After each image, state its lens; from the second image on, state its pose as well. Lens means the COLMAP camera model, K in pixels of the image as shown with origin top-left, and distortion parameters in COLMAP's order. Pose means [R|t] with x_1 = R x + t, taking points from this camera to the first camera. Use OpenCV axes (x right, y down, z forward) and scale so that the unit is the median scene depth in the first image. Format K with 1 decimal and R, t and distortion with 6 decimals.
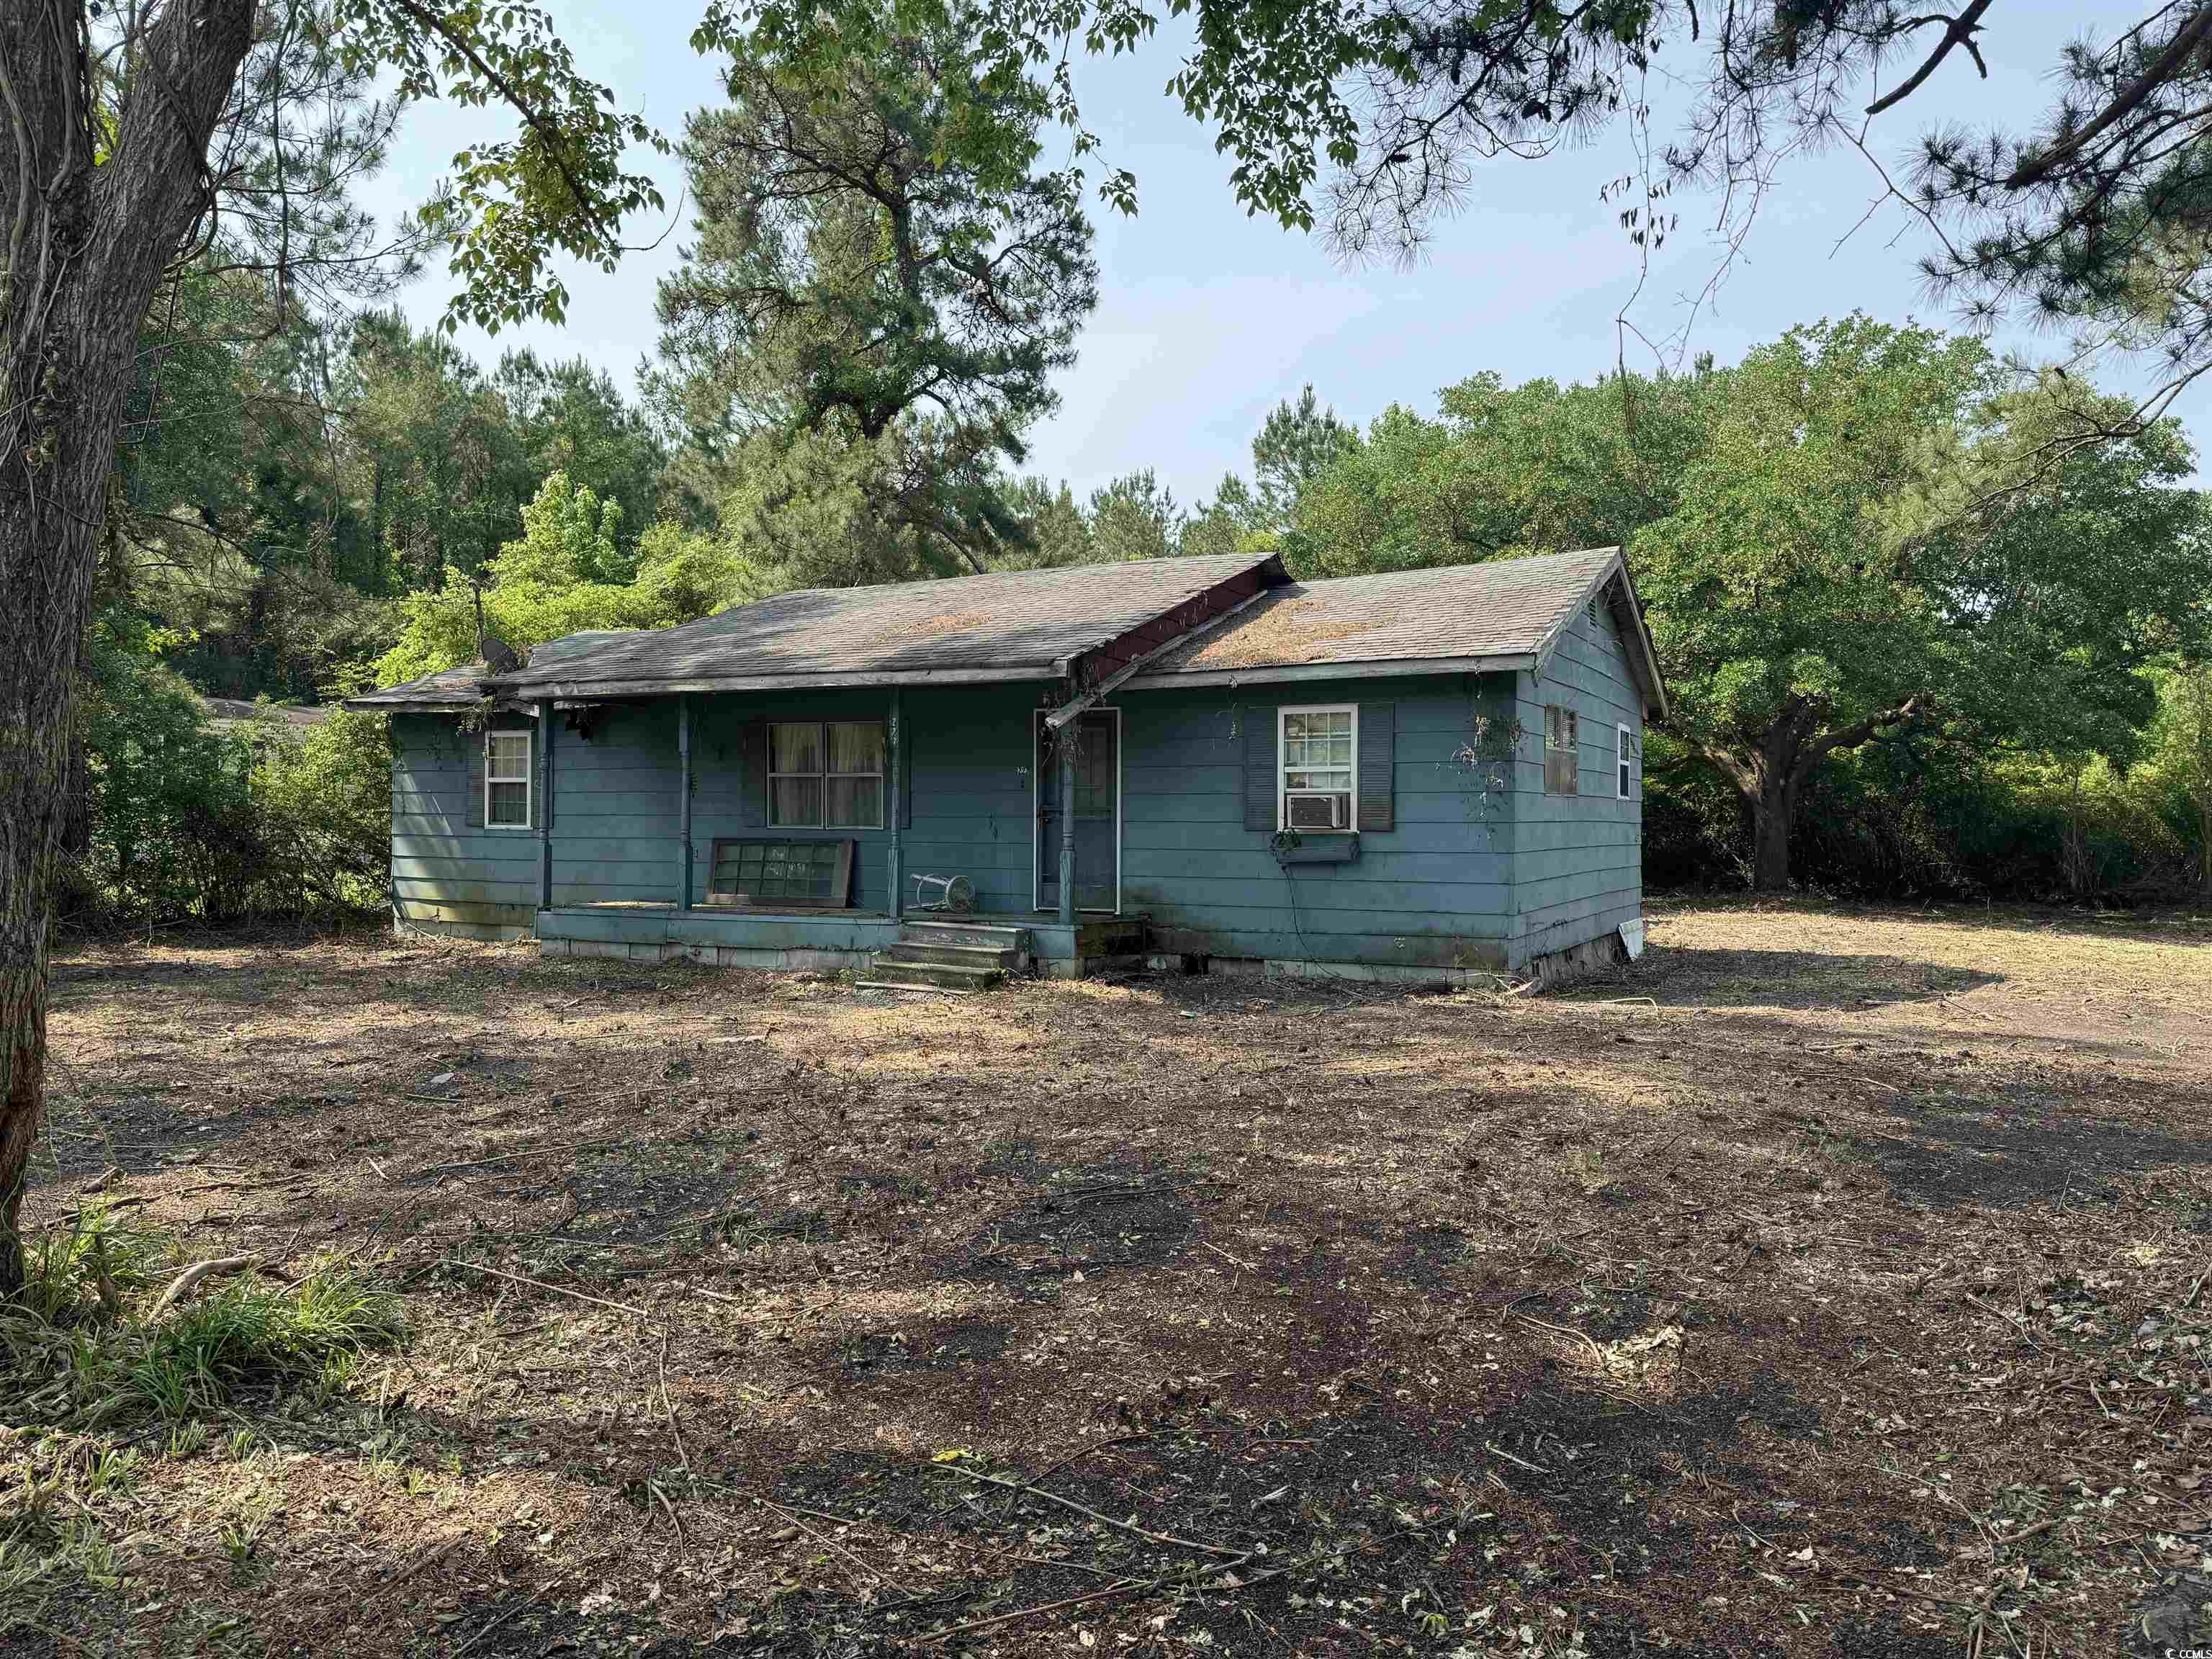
lens RADIAL K [[1550.7, 0, 1106.0], [0, 1550.7, 829.5], [0, 0, 1]] dist [0.043103, -0.003129]
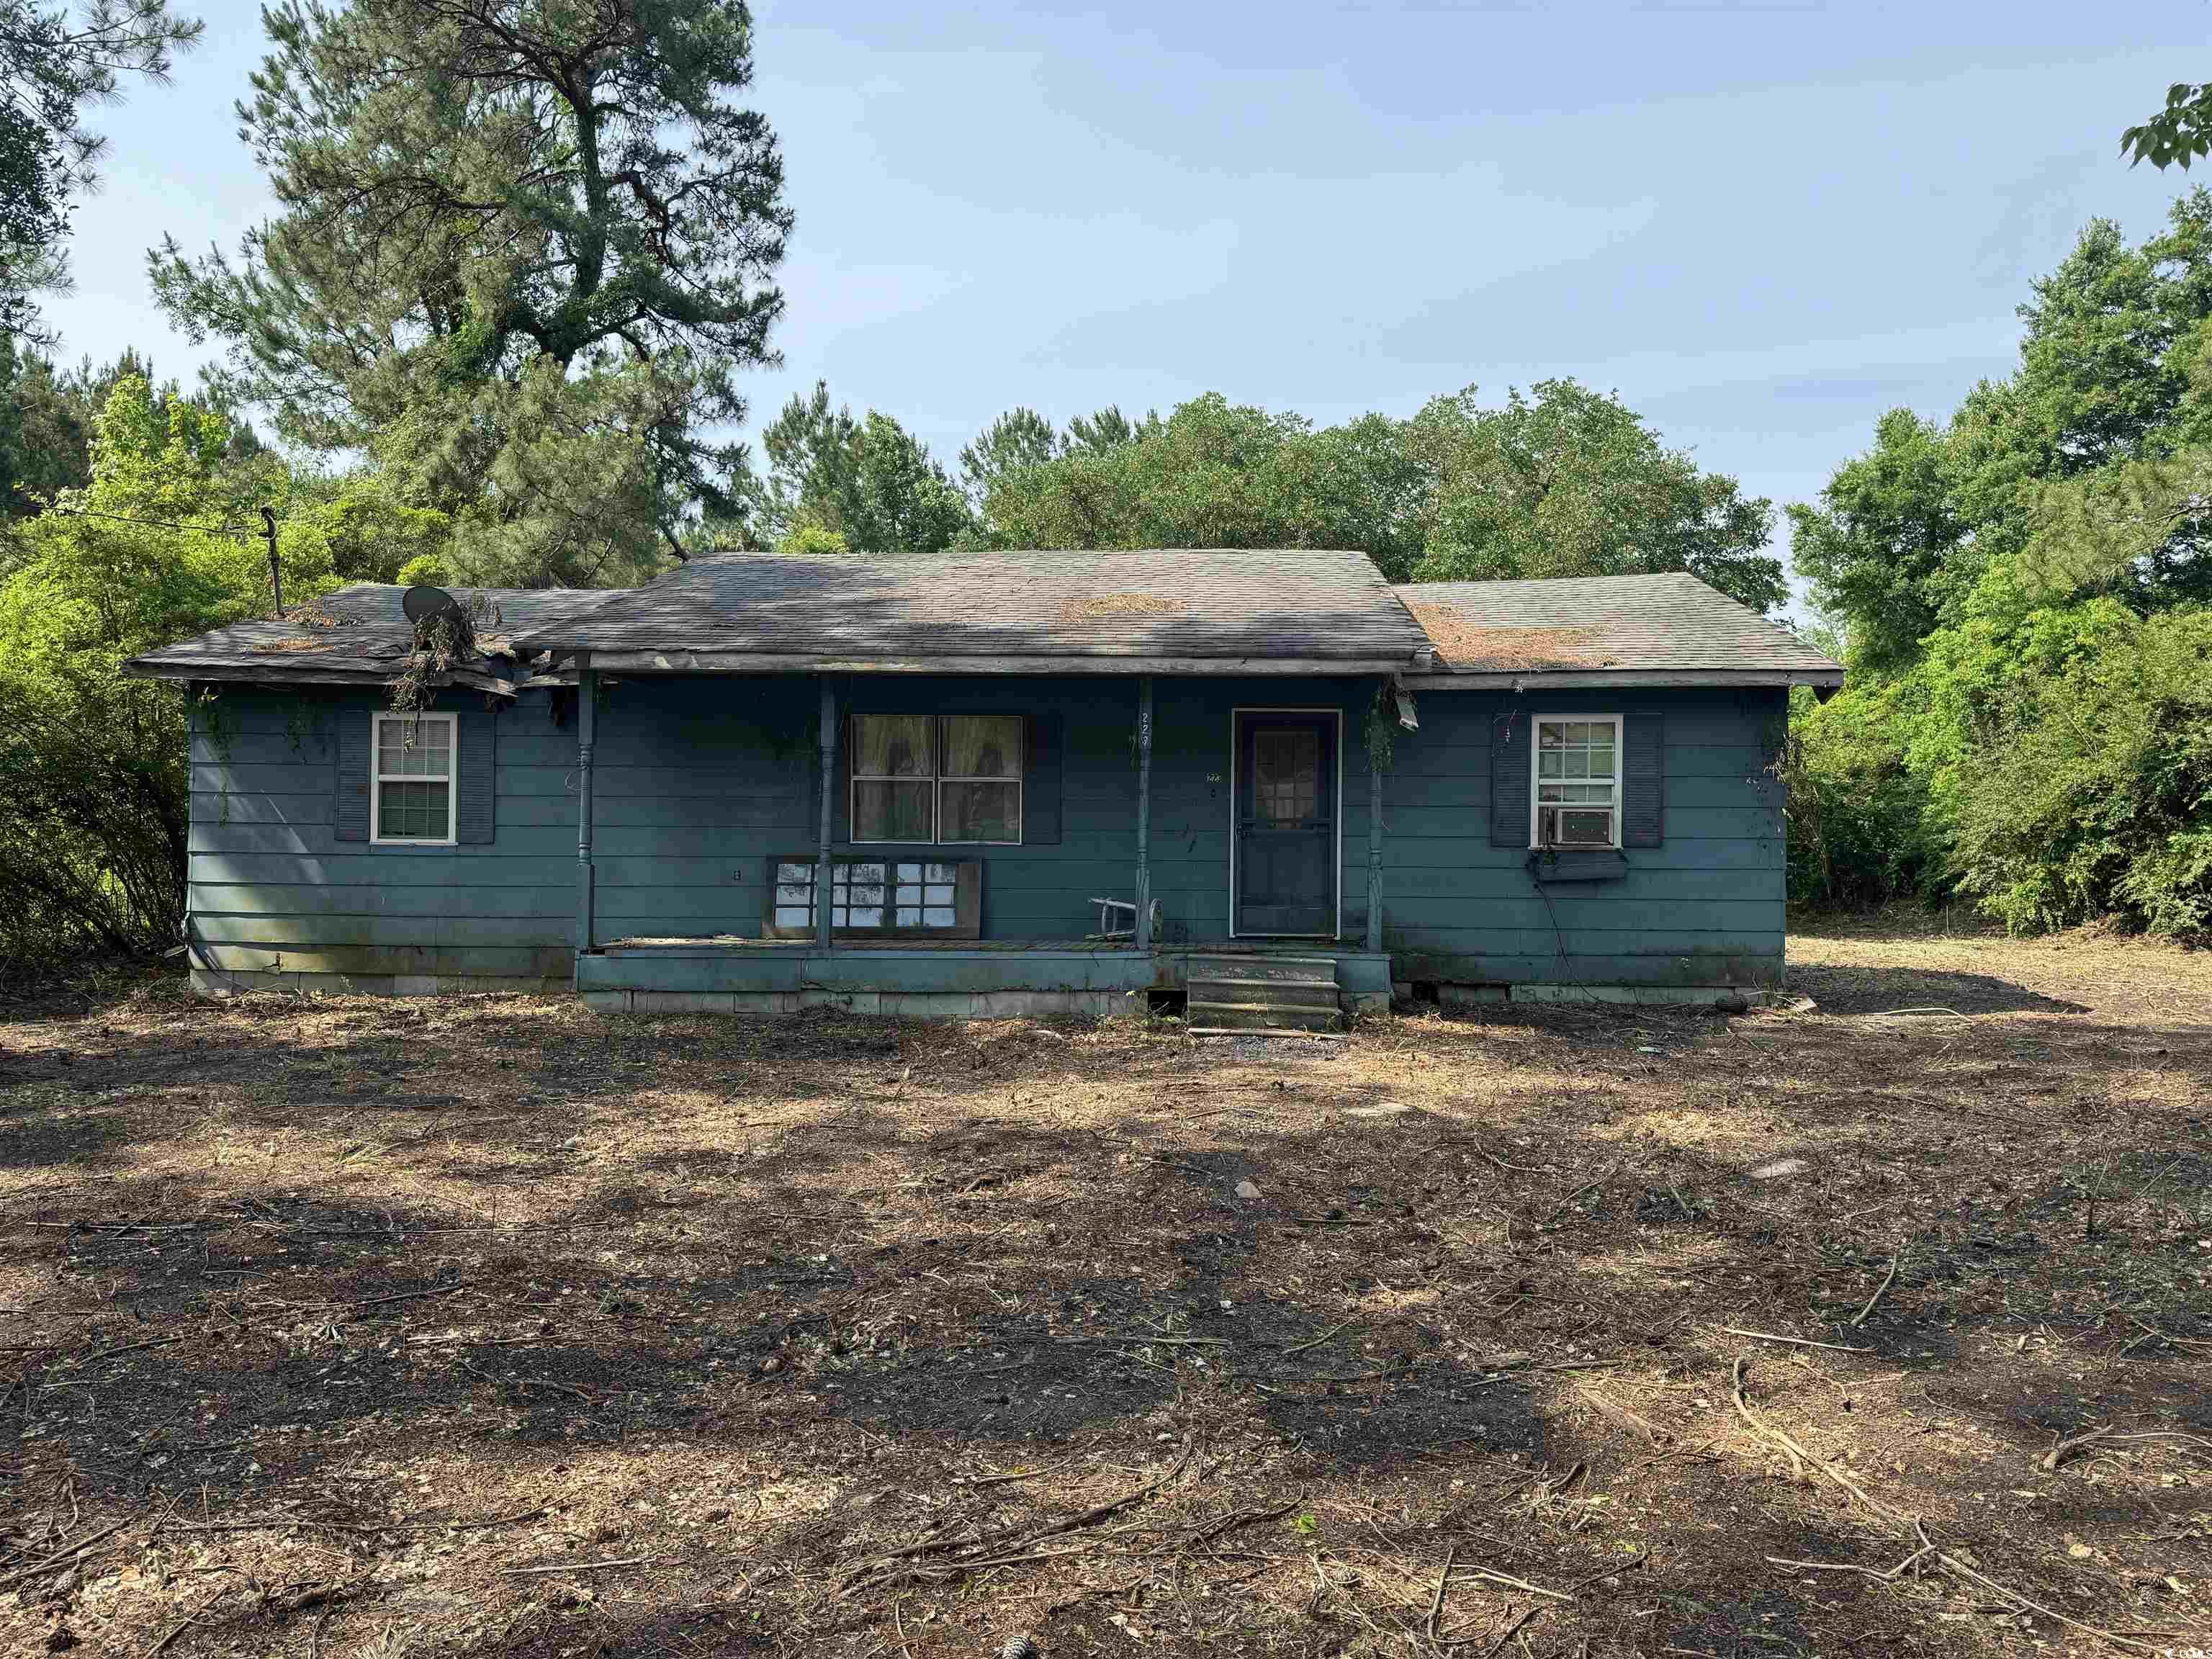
lens RADIAL K [[1566.8, 0, 1099.3], [0, 1566.8, 812.9], [0, 0, 1]] dist [0.052552, -0.004202]
pose [[0.913286, 0.008662, 0.407227, -0.476426], [-0.000611, 0.999802, -0.019896, -0.000477], [-0.407319, 0.017922, 0.913110, 0.220464]]
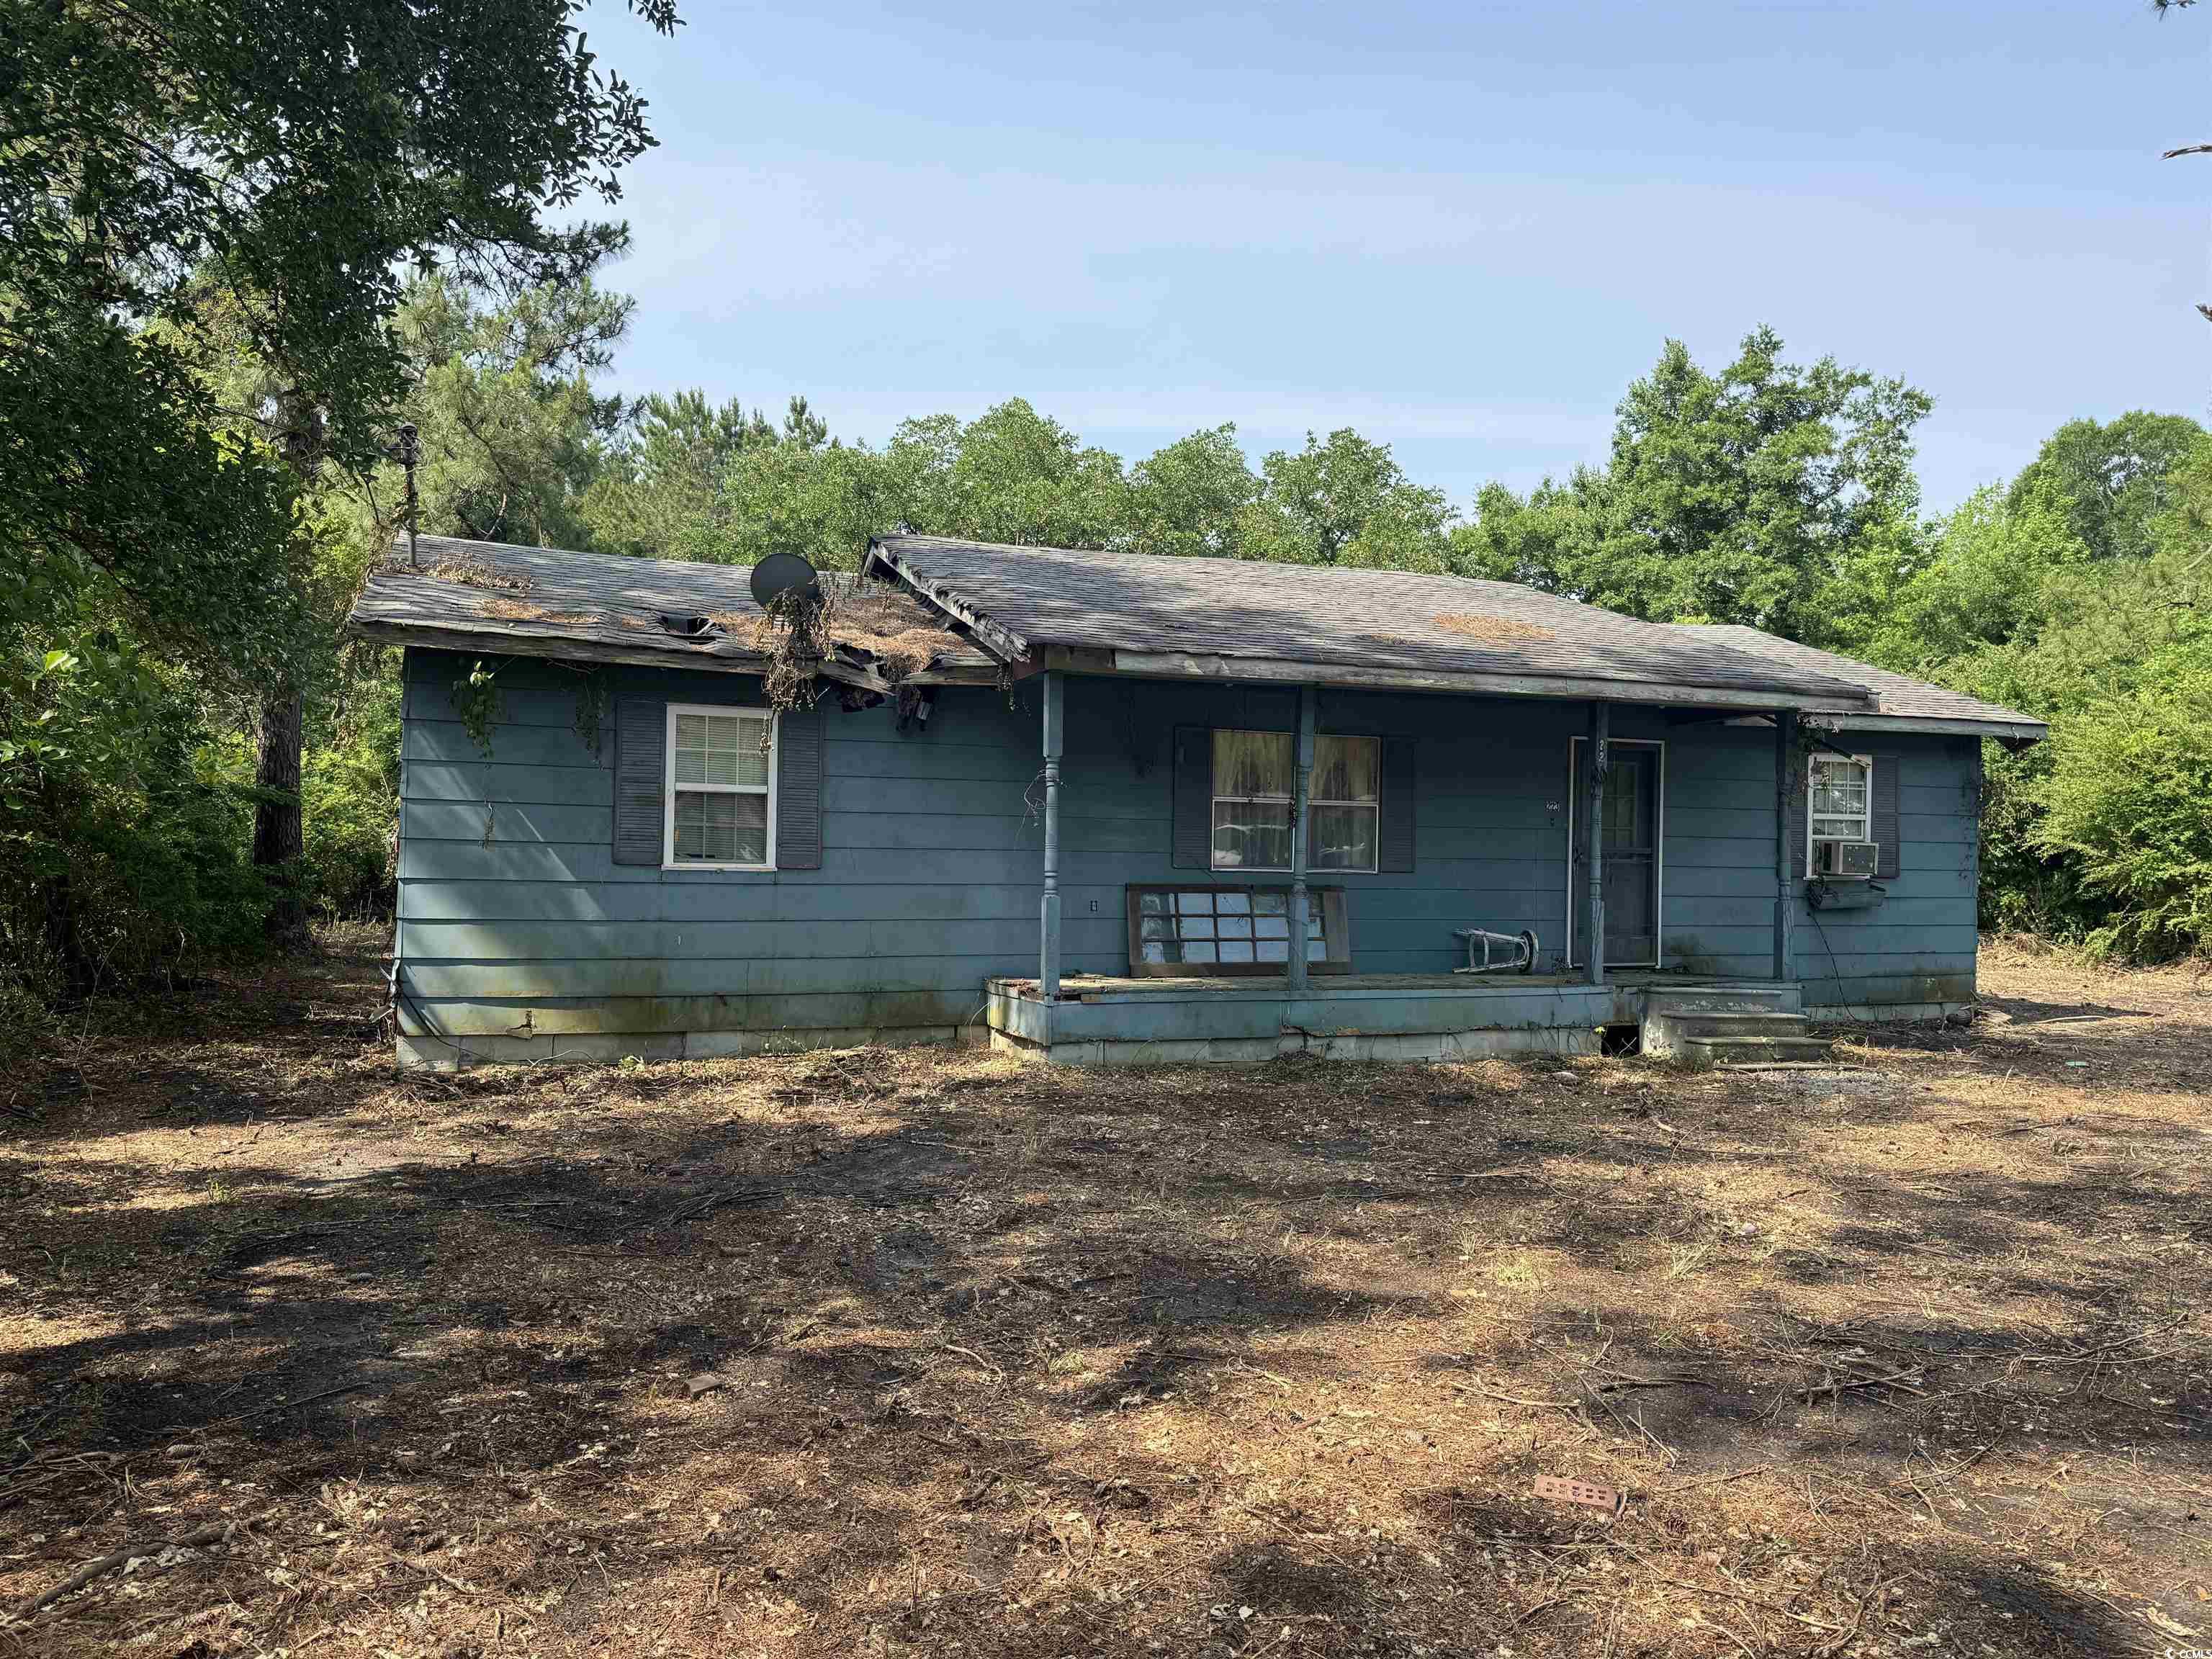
lens RADIAL K [[1547.8, 0, 1061.8], [0, 1547.8, 833.2], [0, 0, 1]] dist [0.244248, -0.427641]
pose [[0.686537, 0.018107, 0.726870, -0.884685], [-0.007809, 0.999816, -0.017530, -0.005685], [-0.727053, 0.006359, 0.686552, 0.596052]]
